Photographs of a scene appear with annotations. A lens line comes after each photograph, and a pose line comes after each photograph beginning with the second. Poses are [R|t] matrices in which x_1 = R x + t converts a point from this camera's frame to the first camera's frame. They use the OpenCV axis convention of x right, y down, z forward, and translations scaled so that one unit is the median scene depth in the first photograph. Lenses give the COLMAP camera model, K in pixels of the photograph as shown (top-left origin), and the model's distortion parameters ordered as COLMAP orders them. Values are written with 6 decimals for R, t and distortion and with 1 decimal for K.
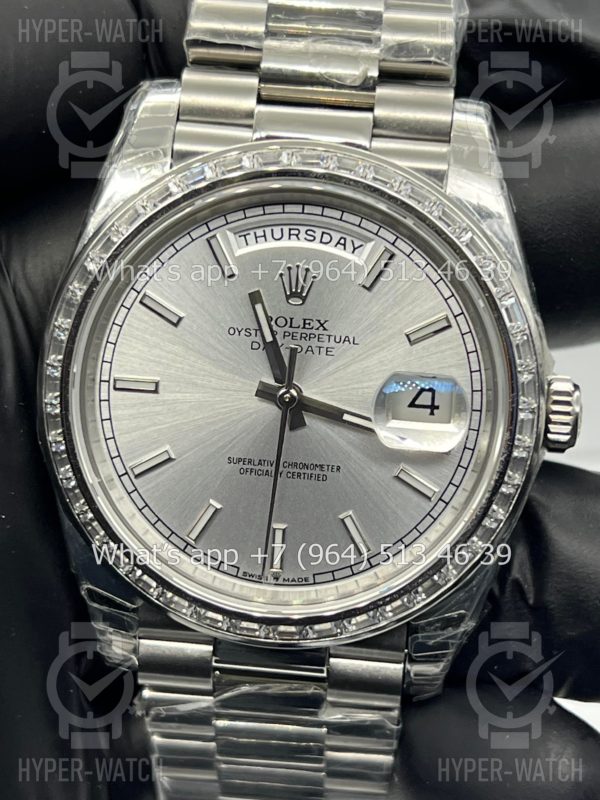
lens RADIAL K [[1856.9, 0, 302.4], [0, 1856.9, 403.1], [0, 0, 1]] dist [0.181939, 0.000000]
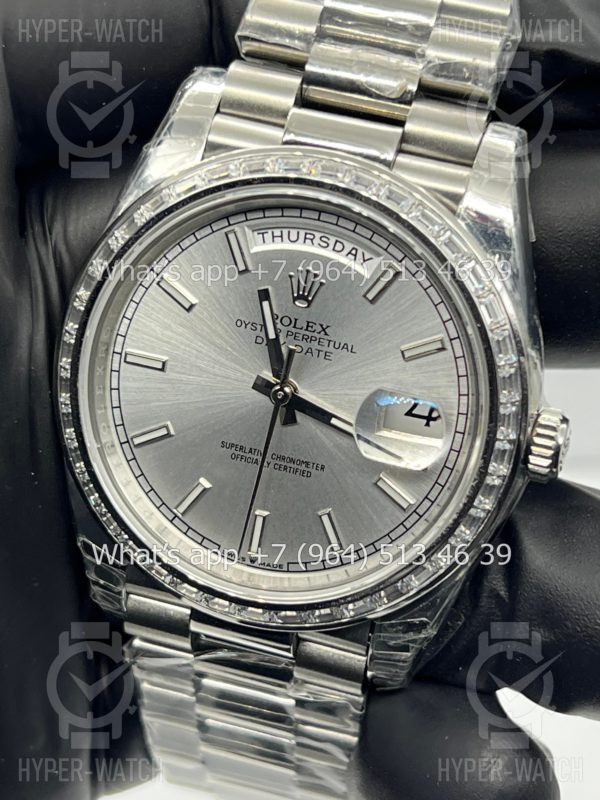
lens RADIAL K [[1856.9, 0, 316.4], [0, 1856.9, 410.4], [0, 0, 1]] dist [0.181939, 0.000000]
pose [[0.980006, 0.142477, -0.138885, 0.156049], [-0.129966, 0.986920, 0.095379, -0.095356], [0.150658, -0.075421, 0.985705, -0.024975]]
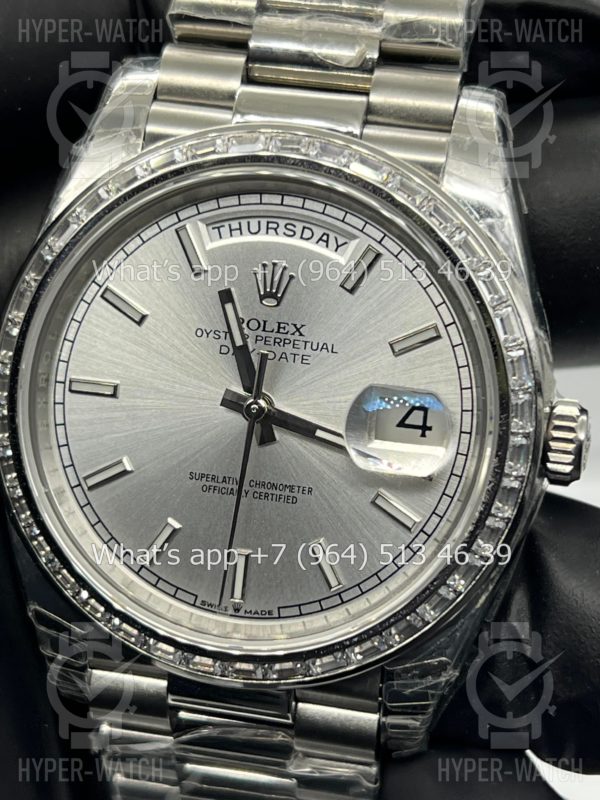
lens RADIAL K [[1856.9, 0, 305.3], [0, 1856.9, 398.5], [0, 0, 1]] dist [0.181939, 0.000000]
pose [[0.993506, 0.043626, -0.105083, 0.109419], [-0.046461, 0.998615, -0.024685, 0.013131], [0.103861, 0.029407, 0.994157, 0.107252]]
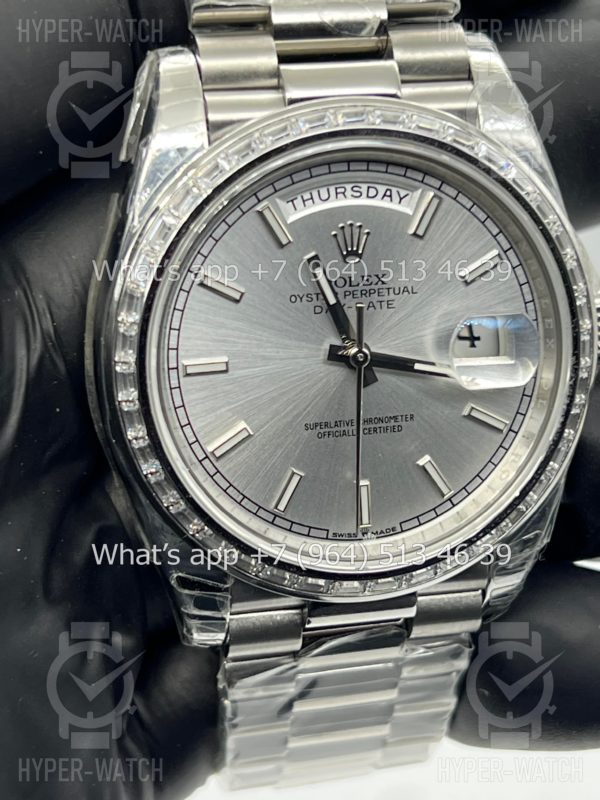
lens RADIAL K [[1856.9, 0, 286.7], [0, 1856.9, 398.7], [0, 0, 1]] dist [0.181939, 0.000000]
pose [[0.954525, -0.164669, 0.248529, -0.295753], [0.141242, 0.983907, 0.109444, -0.095041], [-0.262552, -0.069364, 0.962422, 0.044036]]
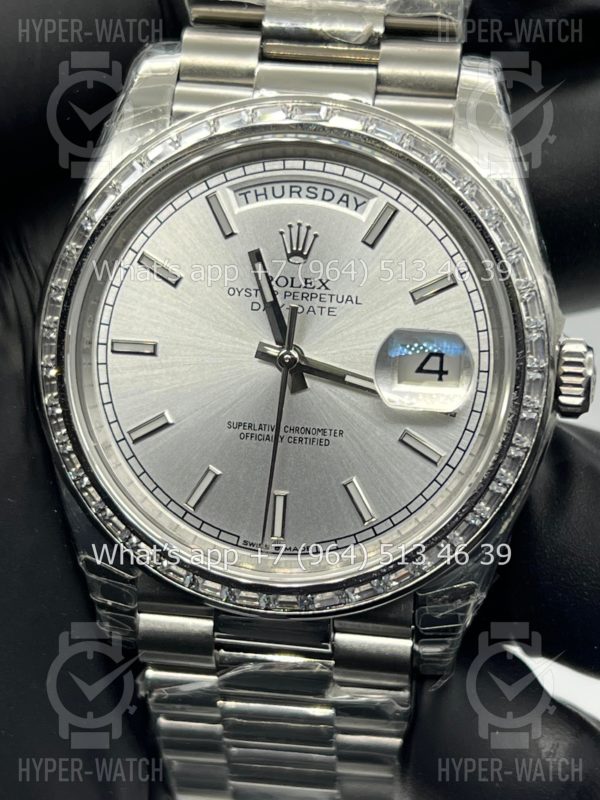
lens RADIAL K [[1856.9, 0, 295.1], [0, 1856.9, 398.9], [0, 0, 1]] dist [0.181939, 0.000000]
pose [[0.998364, -0.002087, -0.057139, 0.050688], [-0.000869, 0.998665, -0.051657, 0.067631], [0.057170, 0.051622, 0.997029, 0.033866]]
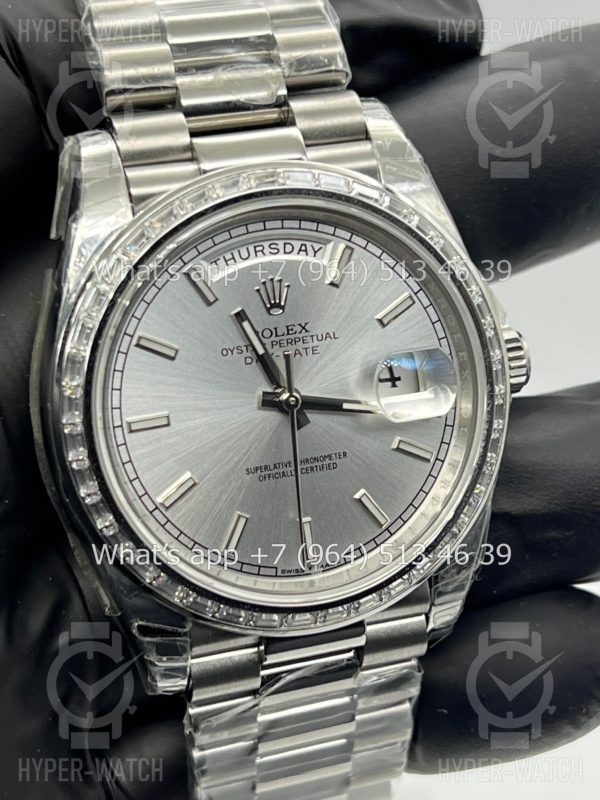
lens RADIAL K [[1856.9, 0, 298.7], [0, 1856.9, 398.5], [0, 0, 1]] dist [0.181939, 0.000000]
pose [[0.920303, -0.230737, 0.315915, -0.339130], [0.227518, 0.972611, 0.047582, -0.053782], [-0.318241, 0.028087, 0.947594, -0.015896]]
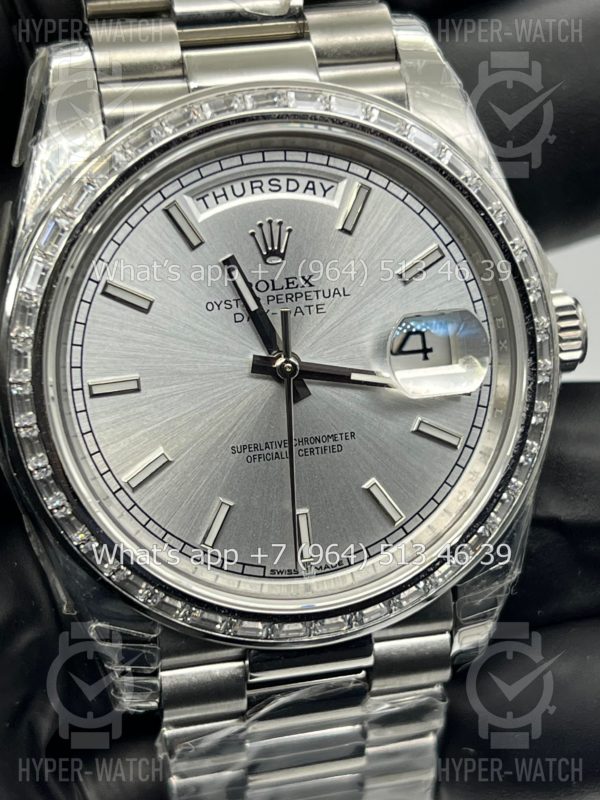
lens RADIAL K [[1856.9, 0, 293.4], [0, 1856.9, 399.3], [0, 0, 1]] dist [0.181939, 0.000000]
pose [[0.954673, -0.192316, 0.227189, -0.209723], [0.193892, 0.980899, 0.015578, -0.001288], [-0.225845, 0.029178, 0.973726, 0.127700]]
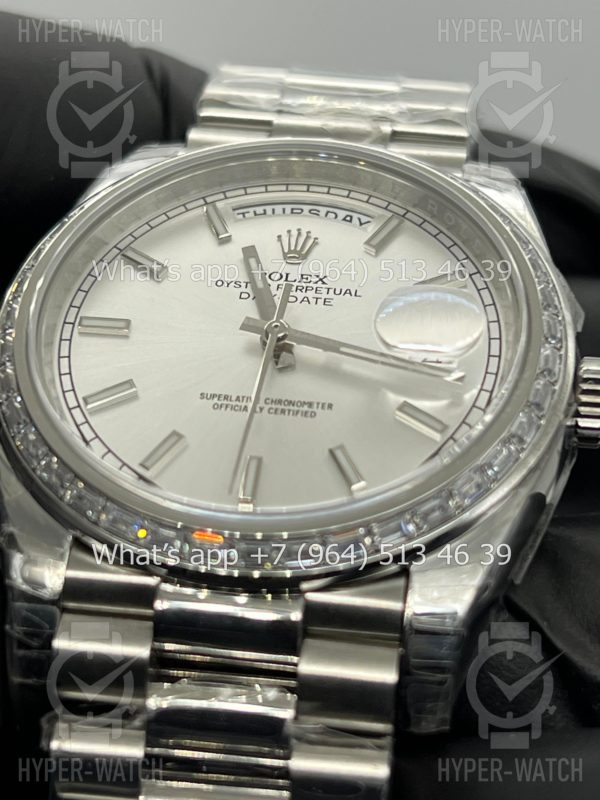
lens RADIAL K [[1856.9, 0, 296.8], [0, 1856.9, 400.0], [0, 0, 1]] dist [0.181939, 0.000000]
pose [[0.997613, 0.058888, -0.036060, 0.034464], [-0.067703, 0.731445, -0.678531, 0.604962], [-0.013581, 0.679353, 0.733686, 0.381504]]
